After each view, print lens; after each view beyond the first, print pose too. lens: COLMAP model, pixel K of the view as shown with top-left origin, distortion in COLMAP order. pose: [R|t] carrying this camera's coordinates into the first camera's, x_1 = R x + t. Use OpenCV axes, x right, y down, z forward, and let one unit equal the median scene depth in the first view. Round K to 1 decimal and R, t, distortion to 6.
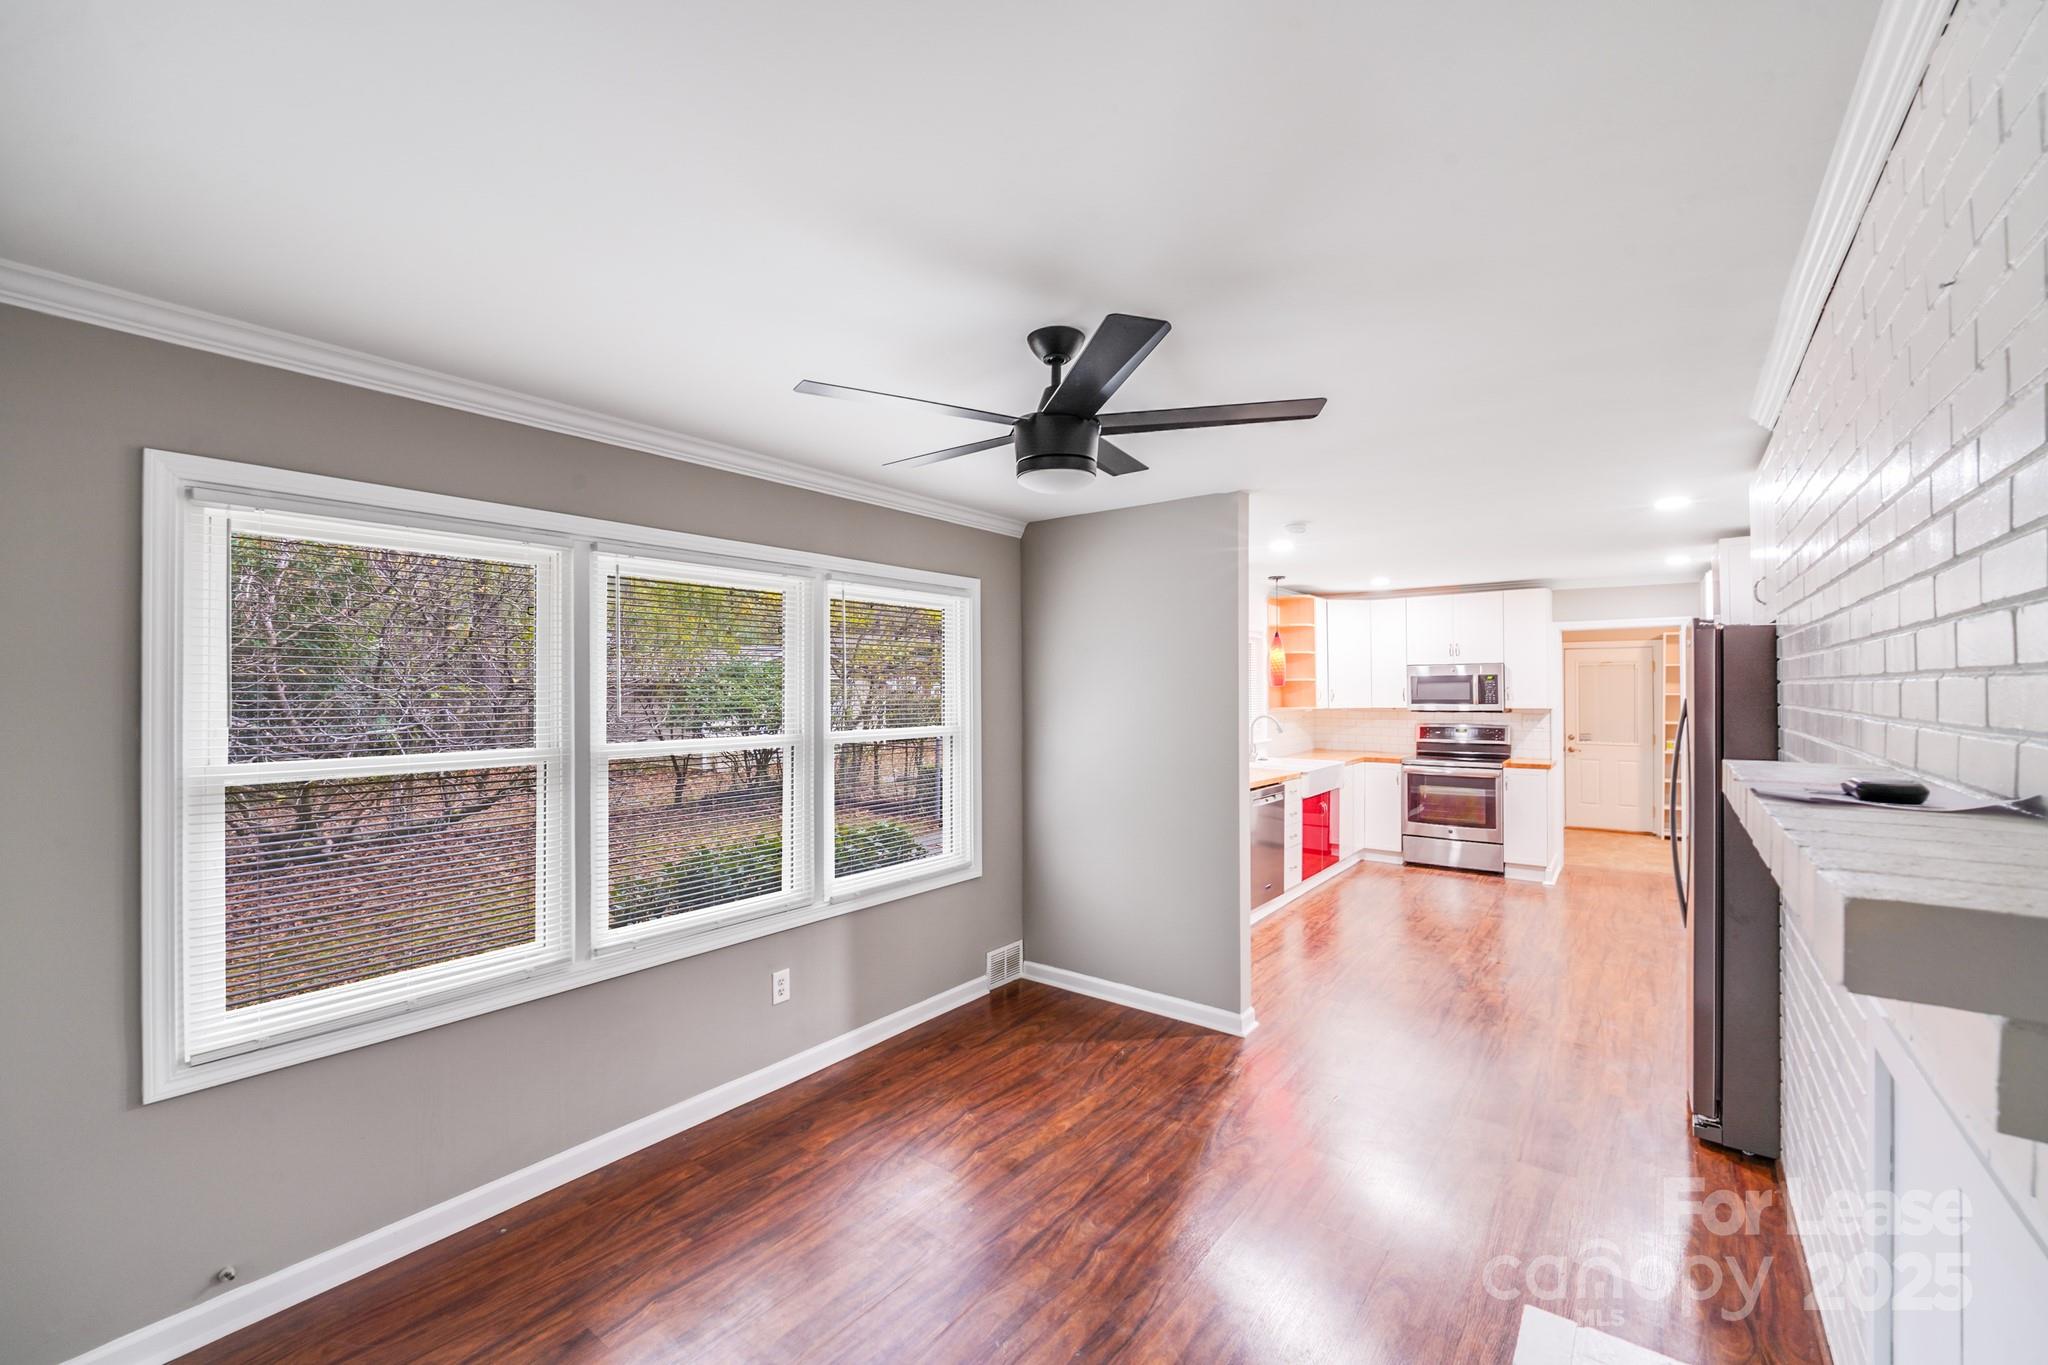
lens RADIAL K [[831.1, 0, 1013.7], [0, 831.1, 675.1], [0, 0, 1]] dist [-0.006832, -0.001878]
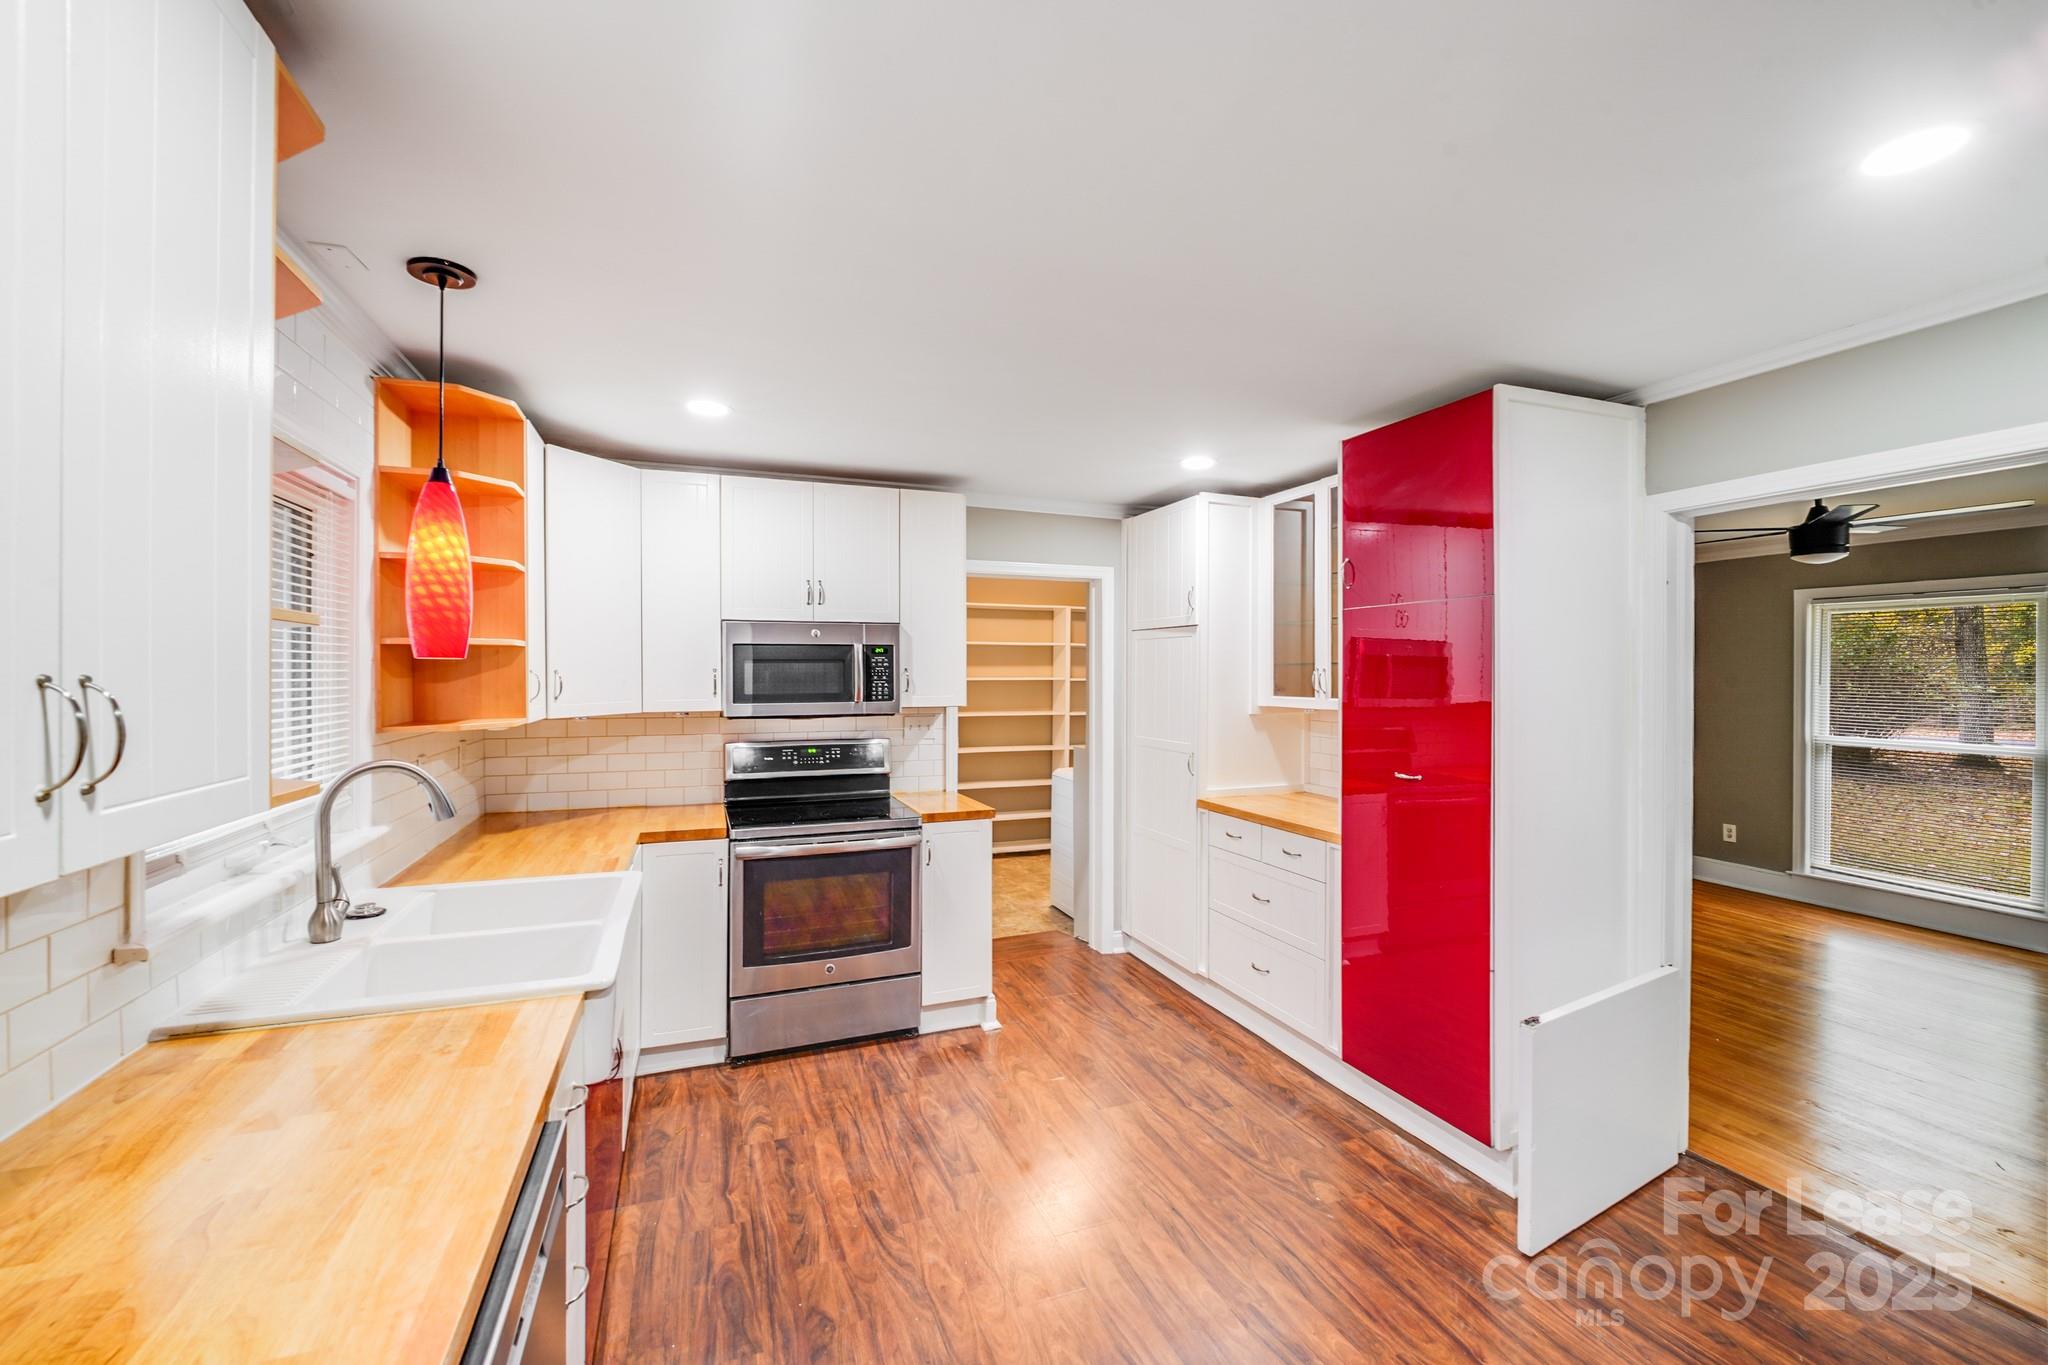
lens RADIAL K [[831.1, 0, 1028.0], [0, 831.1, 669.4], [0, 0, 1]] dist [-0.006832, -0.001878]
pose [[0.507969, 0.006744, 0.861349, 0.171815], [-0.018523, 0.999824, 0.003095, 0.011962], [-0.861176, -0.017527, 0.508004, 0.660514]]
